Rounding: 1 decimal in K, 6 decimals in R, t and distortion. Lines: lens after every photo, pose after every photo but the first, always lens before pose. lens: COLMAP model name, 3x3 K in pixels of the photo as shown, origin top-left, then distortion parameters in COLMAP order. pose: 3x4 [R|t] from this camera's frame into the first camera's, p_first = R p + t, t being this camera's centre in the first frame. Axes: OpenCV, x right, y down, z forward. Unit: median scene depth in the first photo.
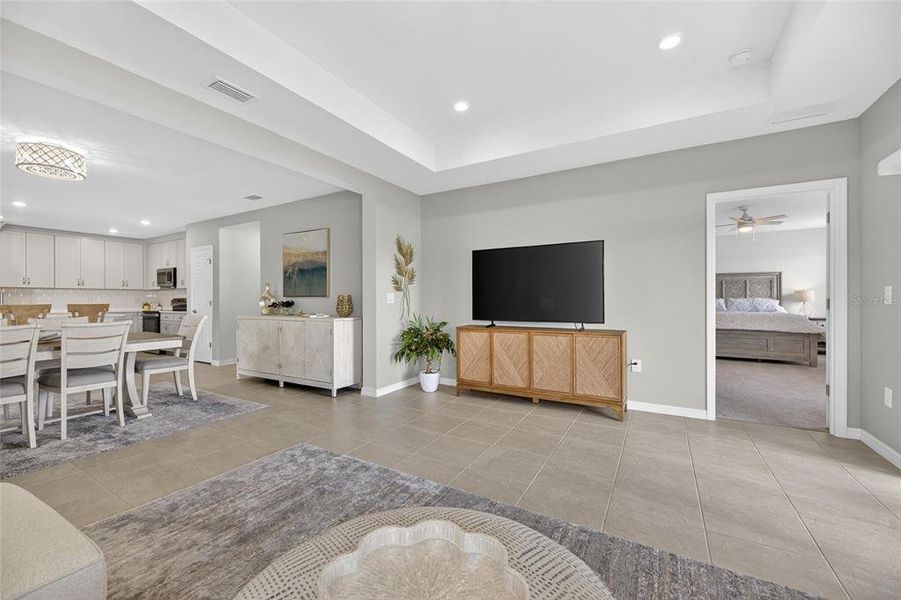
lens RADIAL K [[362.8, 0, 448.7], [0, 362.8, 299.7], [0, 0, 1]] dist [0.003181, -0.003713]
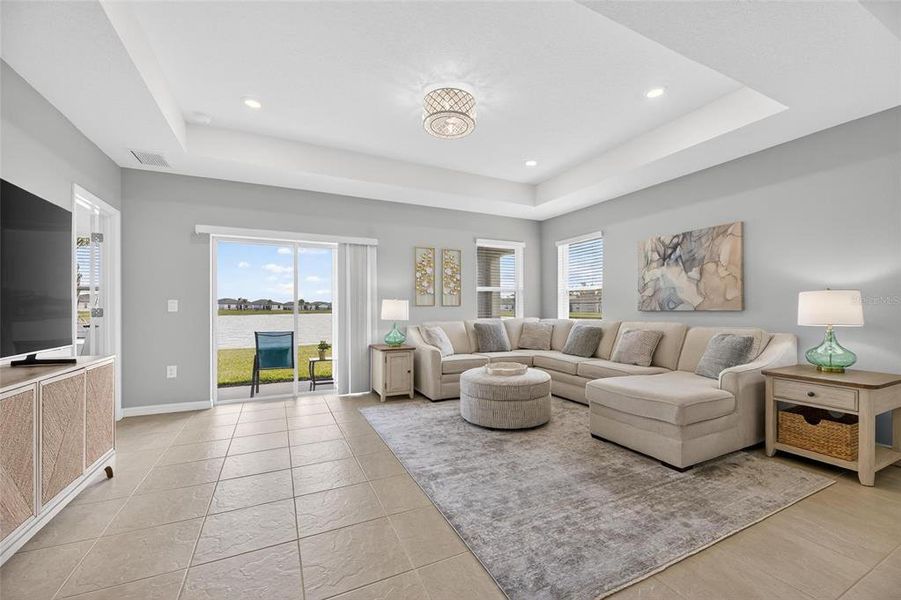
lens RADIAL K [[362.8, 0, 451.9], [0, 362.8, 307.3], [0, 0, 1]] dist [0.003181, -0.003713]
pose [[-0.830816, 0.006066, 0.556514, -0.379025], [0.005592, 0.999981, -0.002552, 0.003085], [-0.556519, 0.000992, -0.830834, 0.961315]]
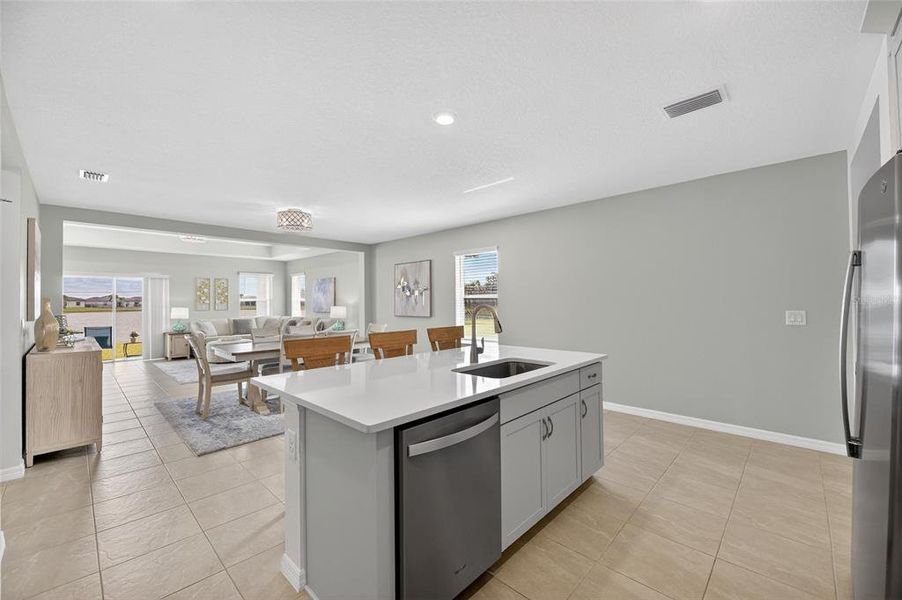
lens RADIAL K [[363.2, 0, 453.6], [0, 363.2, 298.0], [0, 0, 1]] dist [0.003181, -0.003713]
pose [[-0.973596, 0.013523, 0.227875, -1.623984], [0.011484, 0.999881, -0.010272, -0.040000], [-0.227987, -0.007383, -0.973636, 1.813022]]
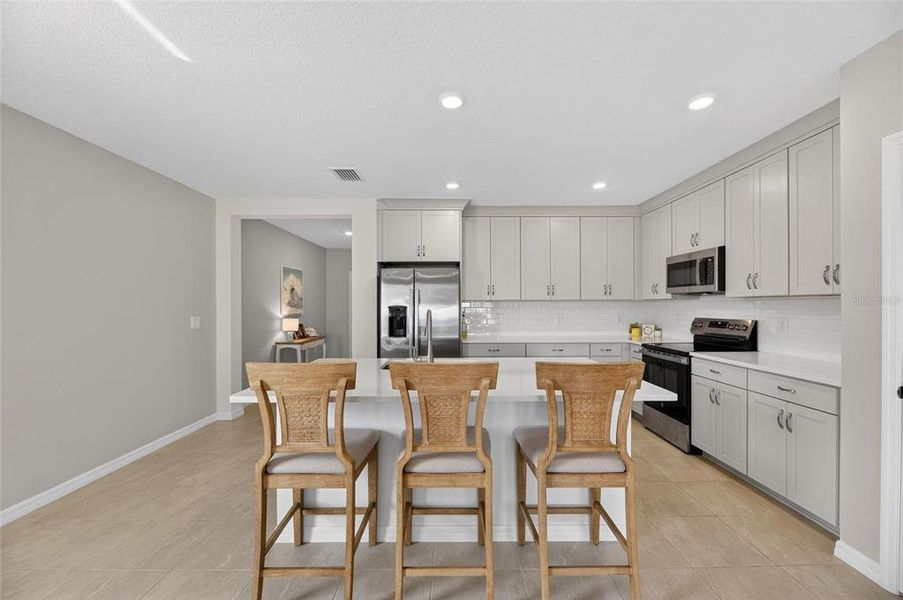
lens RADIAL K [[363.6, 0, 451.7], [0, 363.6, 306.0], [0, 0, 1]] dist [0.003181, -0.003713]
pose [[0.511459, 0.004217, -0.859297, -1.027869], [0.000505, 0.999986, 0.005208, -0.043558], [0.859307, -0.003098, 0.511450, 0.974910]]
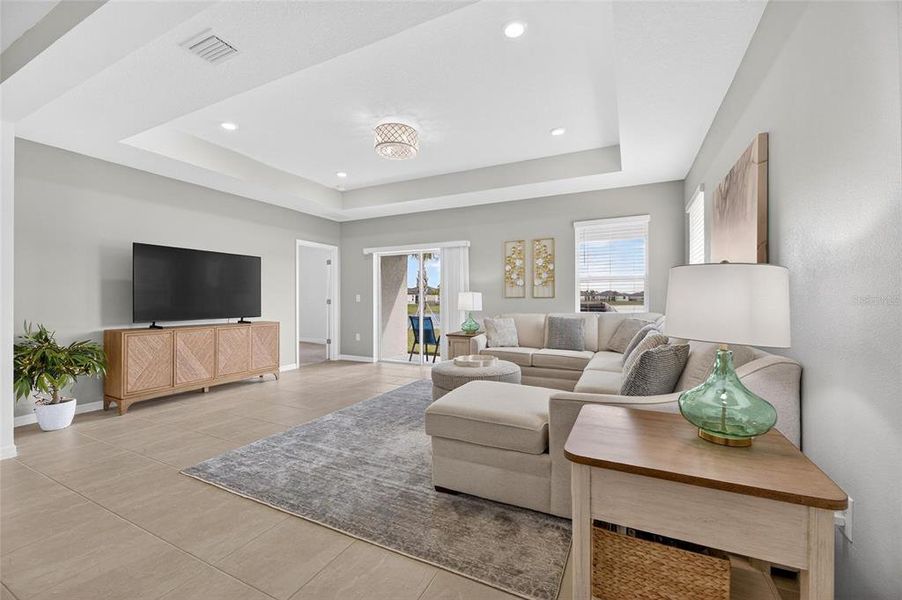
lens RADIAL K [[363.2, 0, 454.5], [0, 363.2, 295.5], [0, 0, 1]] dist [0.003181, -0.003713]
pose [[-0.077707, 0.013735, 0.996882, -0.857691], [0.001718, 0.999905, -0.013643, 0.003896], [-0.996975, 0.000652, -0.077723, 0.302680]]
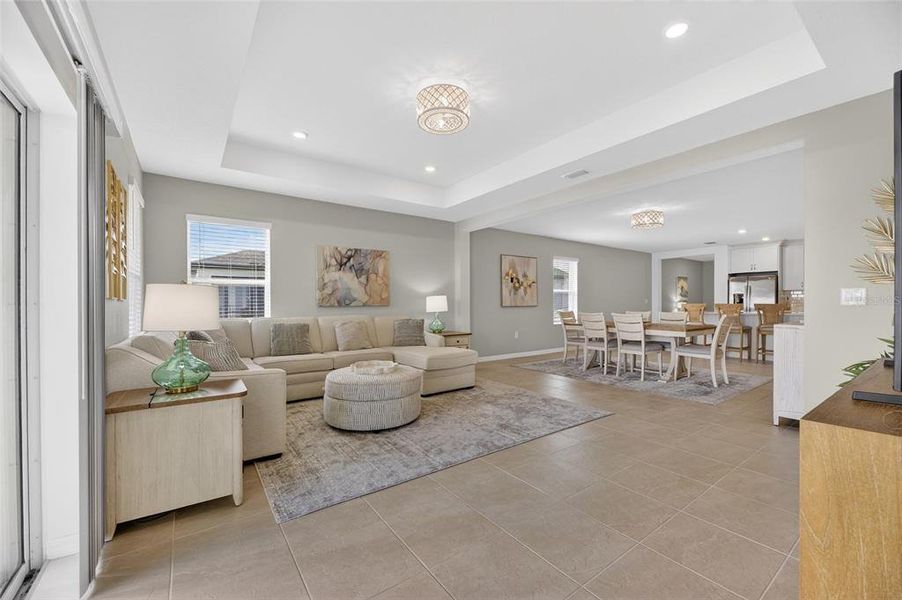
lens RADIAL K [[363.2, 0, 453.6], [0, 363.2, 301.8], [0, 0, 1]] dist [0.003181, -0.003713]
pose [[-0.401891, 0.001819, -0.915686, 0.672204], [0.005115, 0.999987, -0.000258, 0.000415], [0.915673, -0.004787, -0.401895, 0.680532]]
